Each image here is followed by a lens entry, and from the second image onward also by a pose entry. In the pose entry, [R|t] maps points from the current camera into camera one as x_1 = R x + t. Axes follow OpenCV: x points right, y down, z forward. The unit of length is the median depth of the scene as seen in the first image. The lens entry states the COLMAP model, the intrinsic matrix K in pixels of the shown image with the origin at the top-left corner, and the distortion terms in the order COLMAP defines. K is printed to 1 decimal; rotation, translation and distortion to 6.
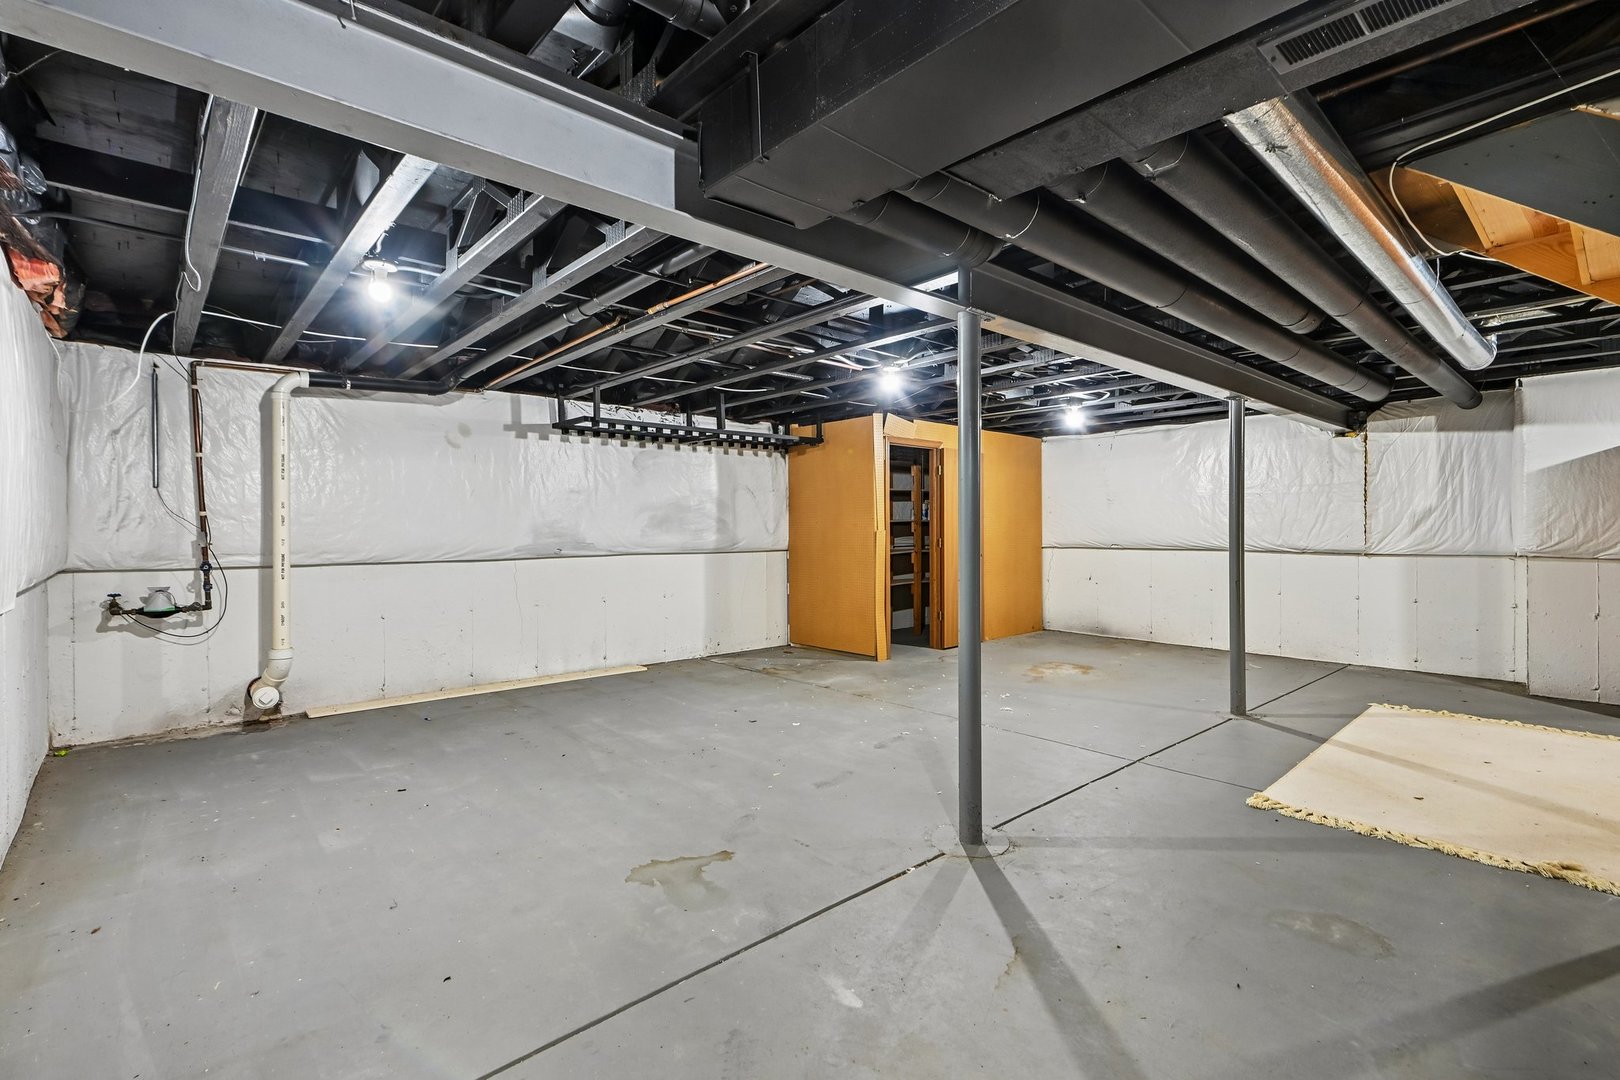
lens RADIAL K [[738.4, 0, 800.9], [0, 738.4, 517.5], [0, 0, 1]] dist [0.003358, 0.000017]
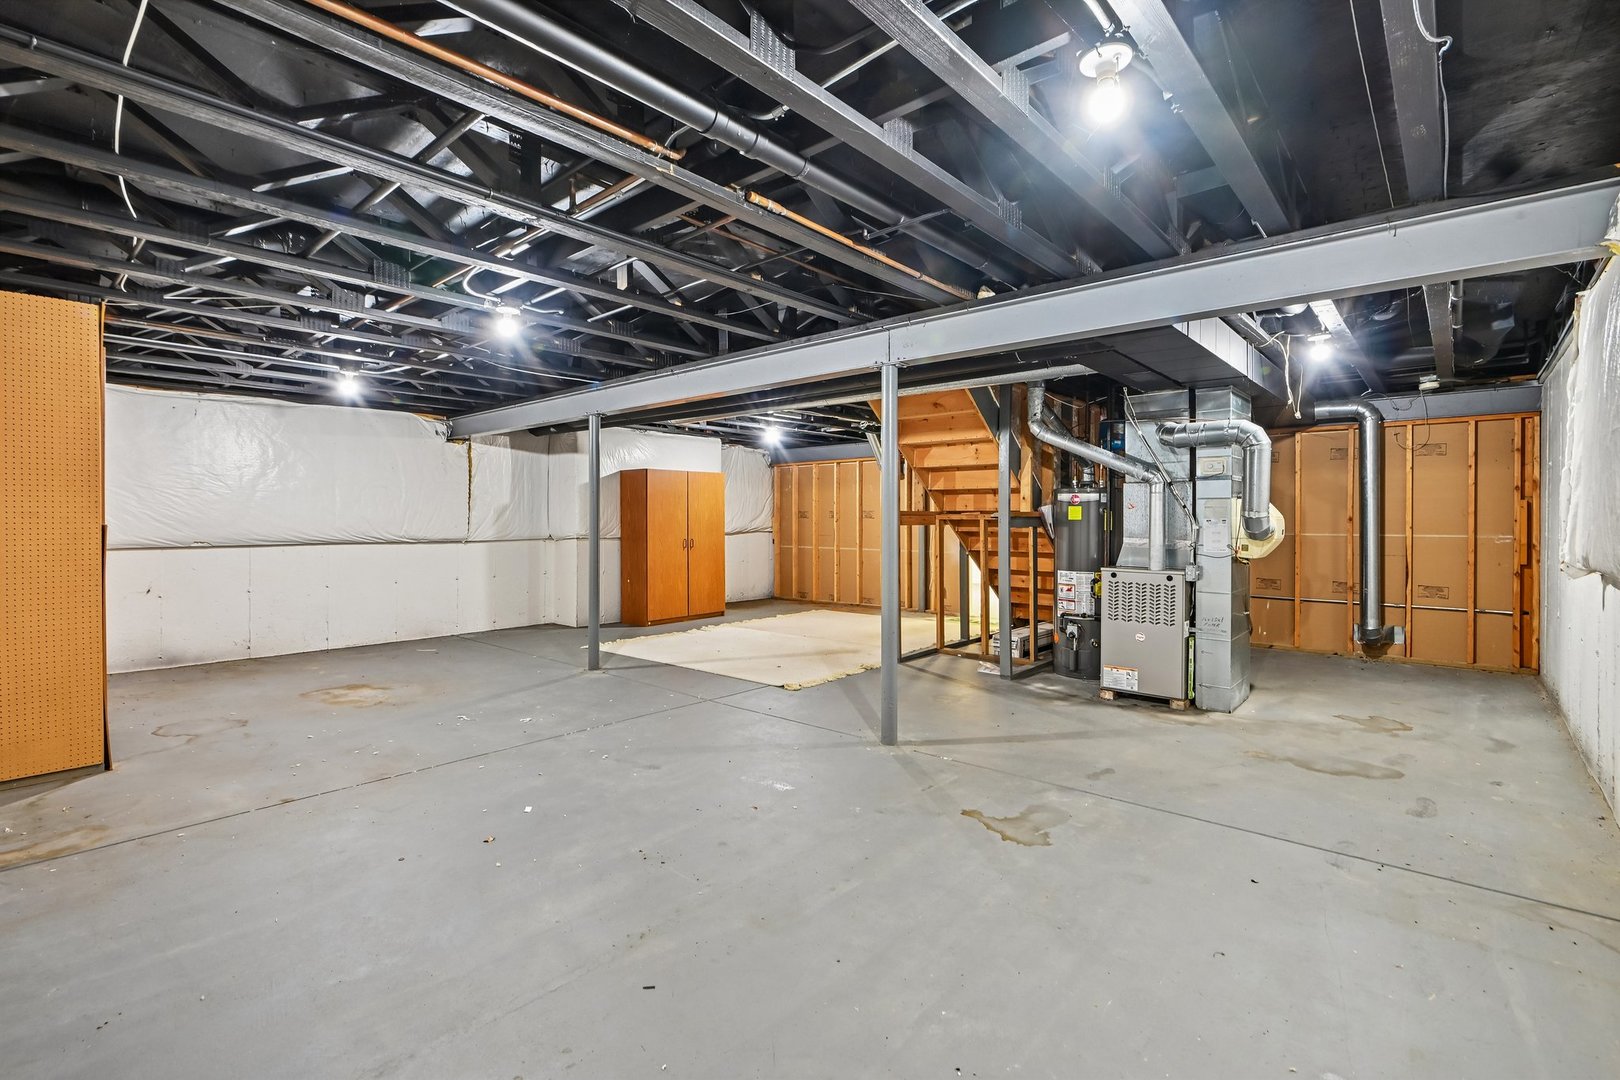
lens RADIAL K [[738.4, 0, 800.9], [0, 738.4, 517.5], [0, 0, 1]] dist [0.003358, 0.000017]
pose [[-0.120125, 0.003402, 0.992753, -0.985271], [-0.013343, 0.999898, -0.005041, 0.016976], [-0.992669, -0.013852, -0.120067, 1.162476]]
